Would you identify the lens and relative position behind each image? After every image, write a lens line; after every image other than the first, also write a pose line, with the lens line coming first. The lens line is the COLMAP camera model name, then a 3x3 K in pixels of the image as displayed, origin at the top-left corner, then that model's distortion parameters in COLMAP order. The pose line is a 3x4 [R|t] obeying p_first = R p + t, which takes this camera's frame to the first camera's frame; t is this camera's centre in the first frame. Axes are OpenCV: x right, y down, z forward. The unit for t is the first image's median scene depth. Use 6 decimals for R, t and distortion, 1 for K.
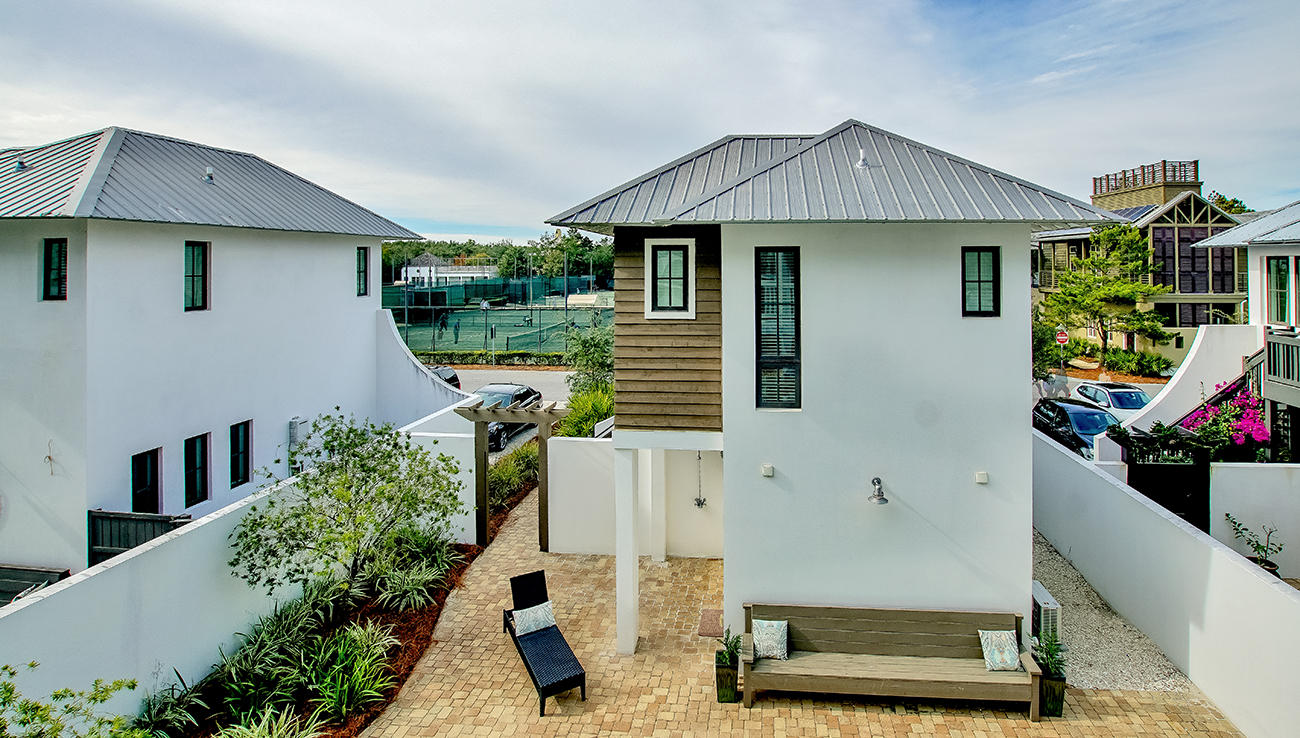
lens RADIAL K [[601.2, 0, 703.3], [0, 601.2, 260.7], [0, 0, 1]] dist [-0.030317, 0.001851]
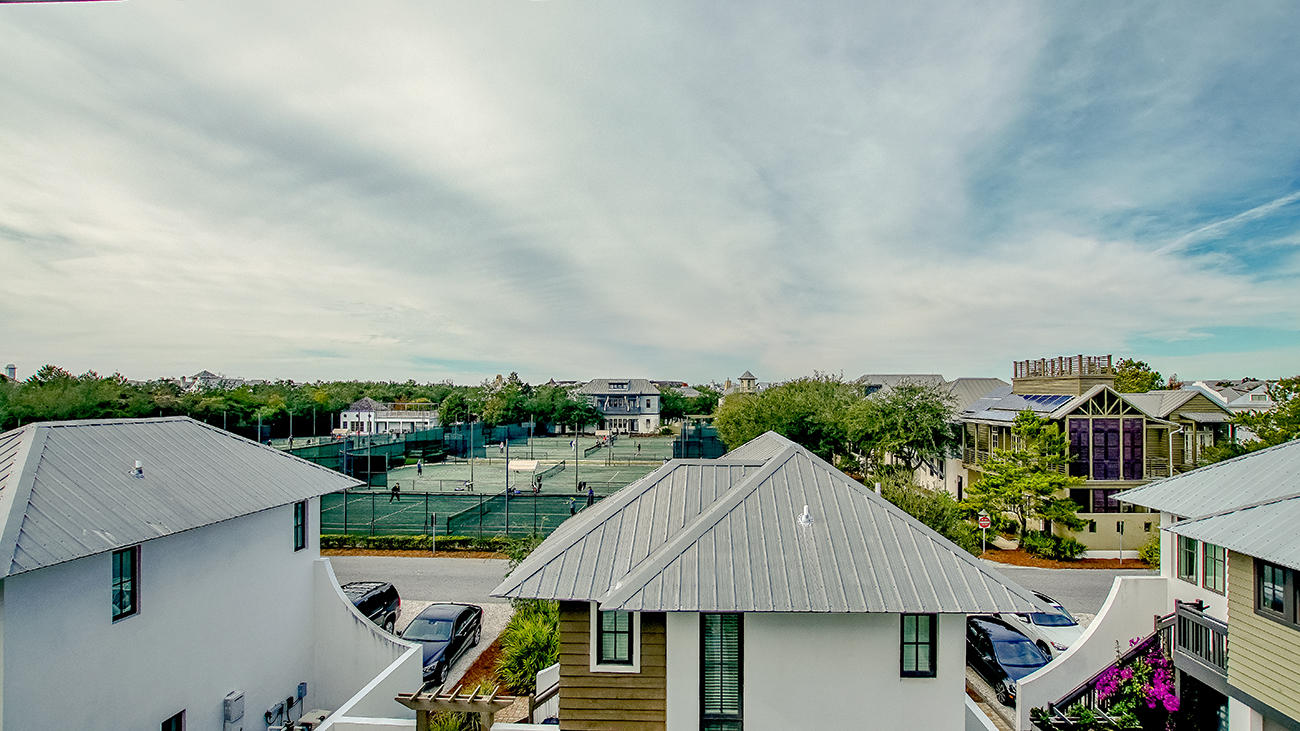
lens RADIAL K [[583.9, 0, 670.5], [0, 583.9, 375.1], [0, 0, 1]] dist [-0.032248, 0.004305]
pose [[0.998713, 0.007655, 0.050138, -0.004330], [-0.007520, 0.999968, -0.002875, -0.126319], [-0.050158, 0.002495, 0.998738, 0.007475]]
